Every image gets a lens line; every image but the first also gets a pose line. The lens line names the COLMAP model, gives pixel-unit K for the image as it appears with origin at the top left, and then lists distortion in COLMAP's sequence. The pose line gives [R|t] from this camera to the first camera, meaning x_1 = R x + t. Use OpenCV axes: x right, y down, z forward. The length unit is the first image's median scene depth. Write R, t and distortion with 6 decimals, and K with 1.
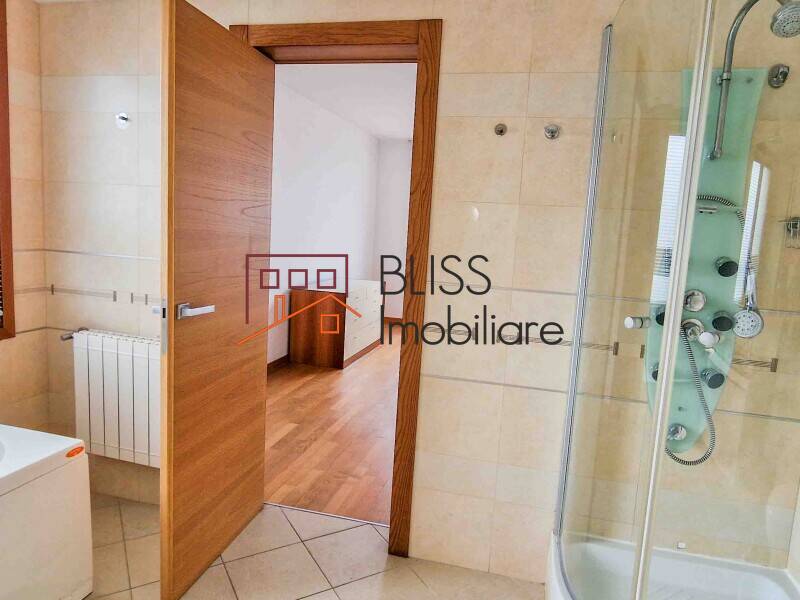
lens RADIAL K [[527.0, 0, 402.0], [0, 527.0, 290.7], [0, 0, 1]] dist [0.003265, -0.000114]
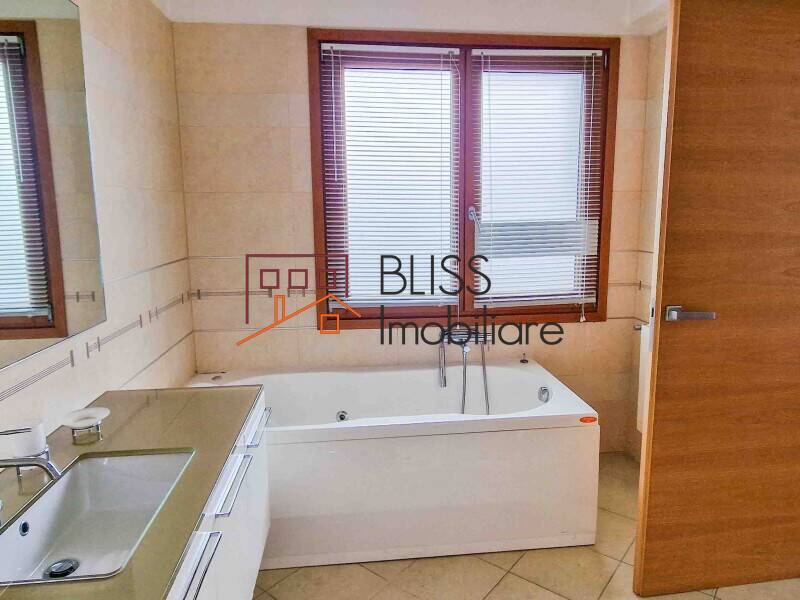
lens RADIAL K [[527.0, 0, 402.0], [0, 527.0, 290.7], [0, 0, 1]] dist [0.003265, -0.000114]
pose [[0.332113, 0.081984, -0.939670, 0.291727], [-0.082321, 0.994934, 0.057710, -0.016687], [0.939640, 0.058188, 0.337180, 0.158383]]
